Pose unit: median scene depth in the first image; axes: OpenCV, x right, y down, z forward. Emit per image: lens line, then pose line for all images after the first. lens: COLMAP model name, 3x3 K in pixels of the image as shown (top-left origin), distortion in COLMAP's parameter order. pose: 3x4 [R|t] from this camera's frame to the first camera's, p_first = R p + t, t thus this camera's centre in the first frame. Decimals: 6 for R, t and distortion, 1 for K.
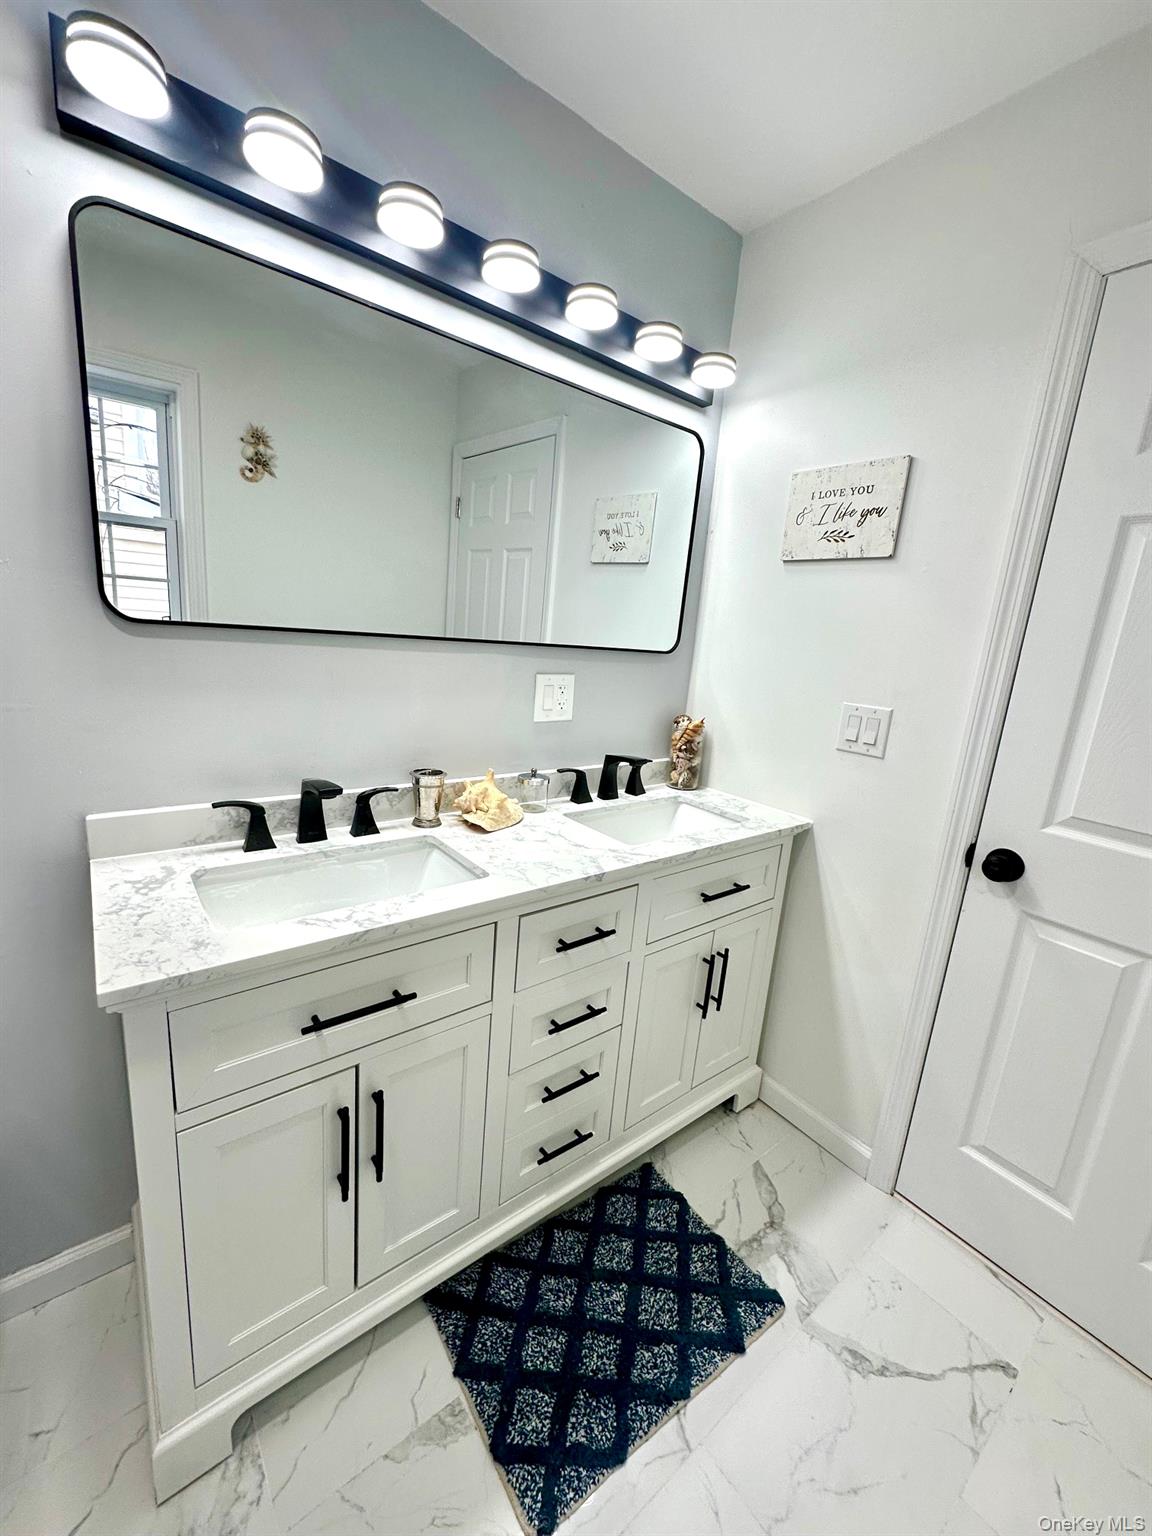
lens RADIAL K [[611.0, 0, 576.0], [0, 611.0, 768.0], [0, 0, 1]] dist [-0.001608, -0.000014]
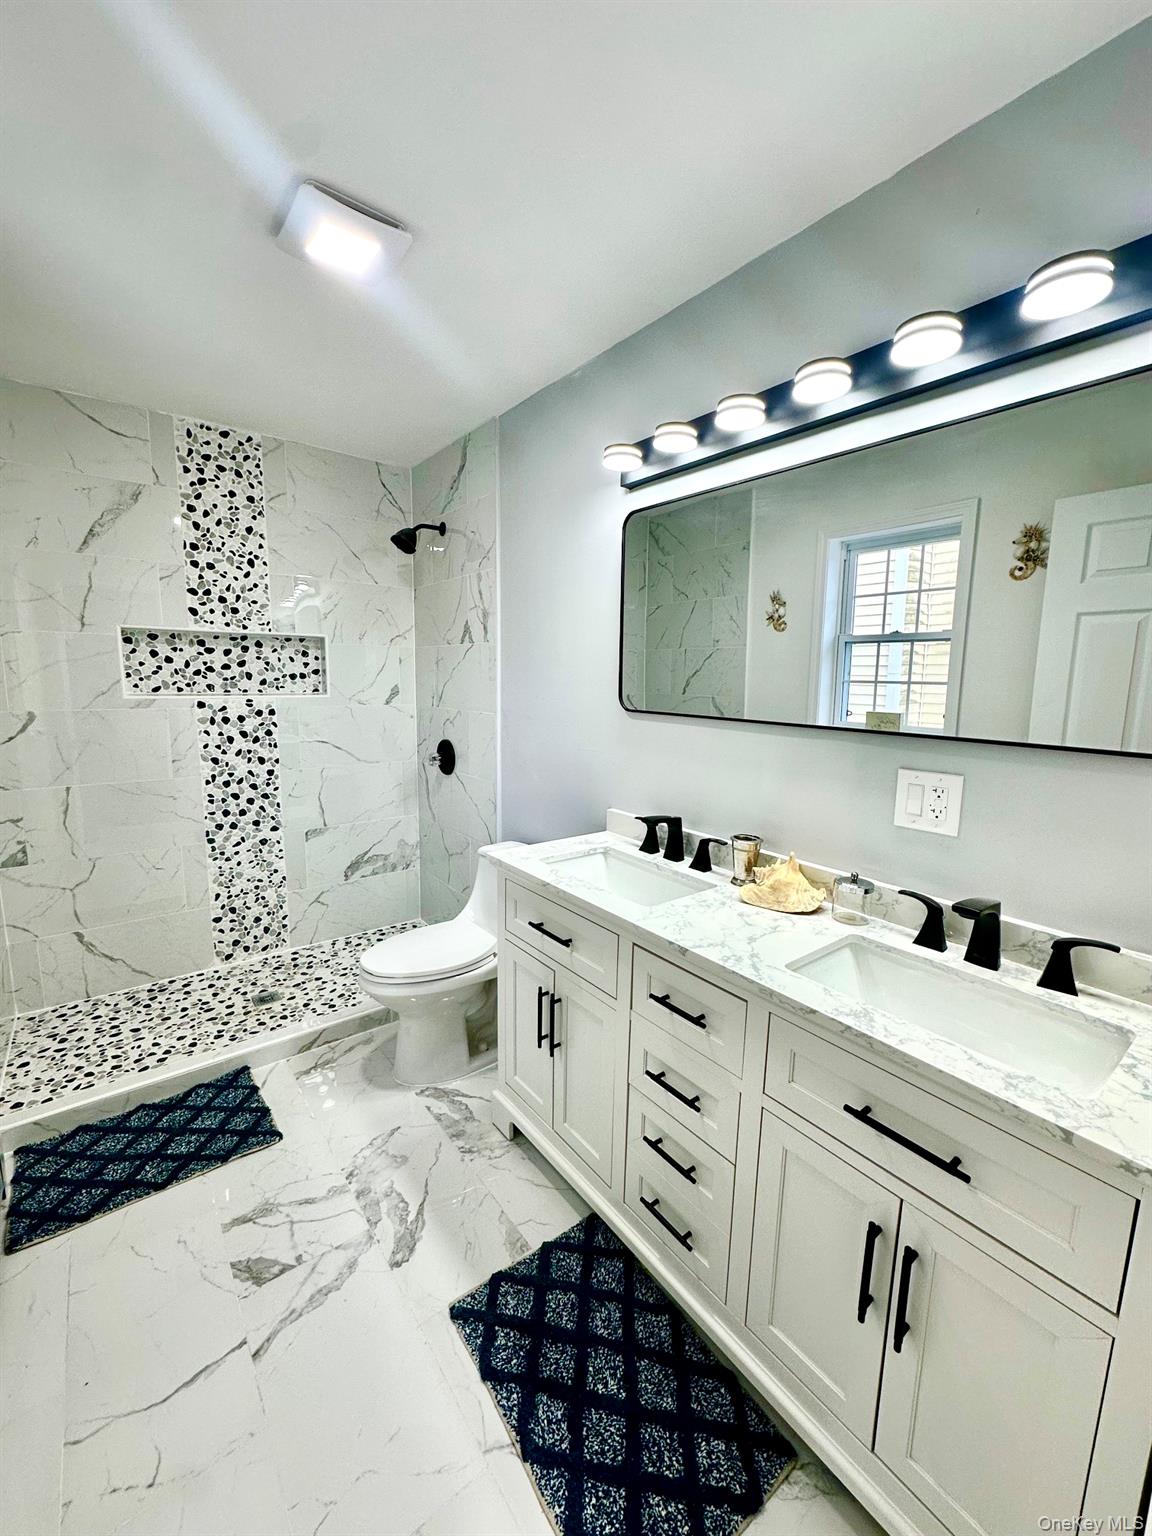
lens RADIAL K [[611.0, 0, 576.0], [0, 611.0, 768.0], [0, 0, 1]] dist [-0.001608, -0.000014]
pose [[0.002452, 0.074976, -0.997182, 0.965022], [-0.242499, 0.967465, 0.072145, -0.134824], [0.970149, 0.241639, 0.020554, 0.697381]]
